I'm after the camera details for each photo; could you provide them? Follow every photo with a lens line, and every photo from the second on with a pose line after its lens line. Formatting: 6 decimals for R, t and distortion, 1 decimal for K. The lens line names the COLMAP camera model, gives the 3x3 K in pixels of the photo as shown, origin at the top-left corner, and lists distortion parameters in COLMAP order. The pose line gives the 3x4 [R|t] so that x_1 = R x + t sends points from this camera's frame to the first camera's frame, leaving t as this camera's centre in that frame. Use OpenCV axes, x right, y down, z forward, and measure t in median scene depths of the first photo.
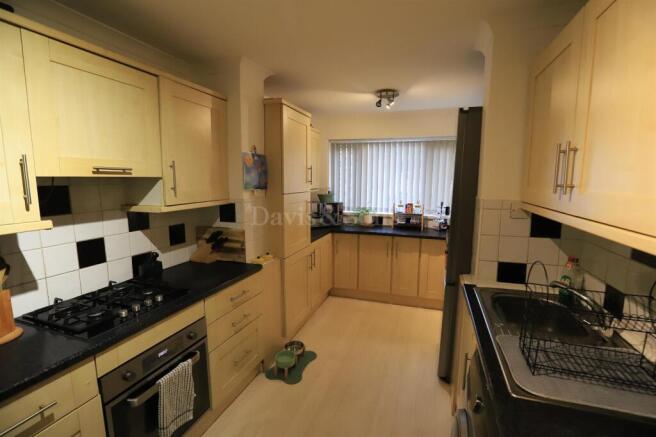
lens RADIAL K [[303.1, 0, 328.1], [0, 303.1, 220.2], [0, 0, 1]] dist [-0.028249, 0.006347]
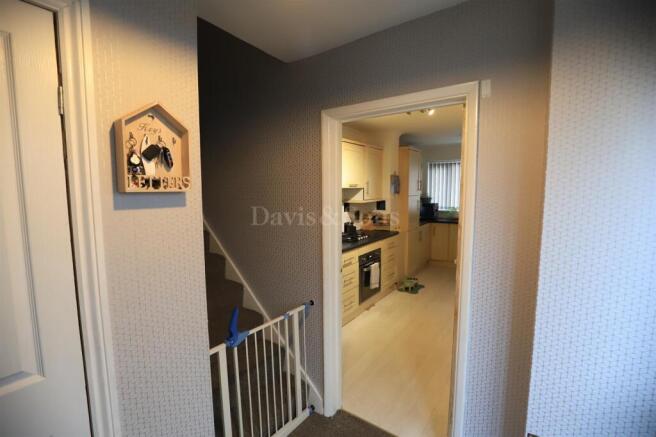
lens RADIAL K [[303.1, 0, 326.9], [0, 303.1, 218.1], [0, 0, 1]] dist [-0.028249, 0.006347]
pose [[0.963676, 0.016870, -0.266540, -0.142244], [-0.025229, 0.999290, -0.027970, 0.124136], [0.265879, 0.033679, 0.963418, -1.007380]]
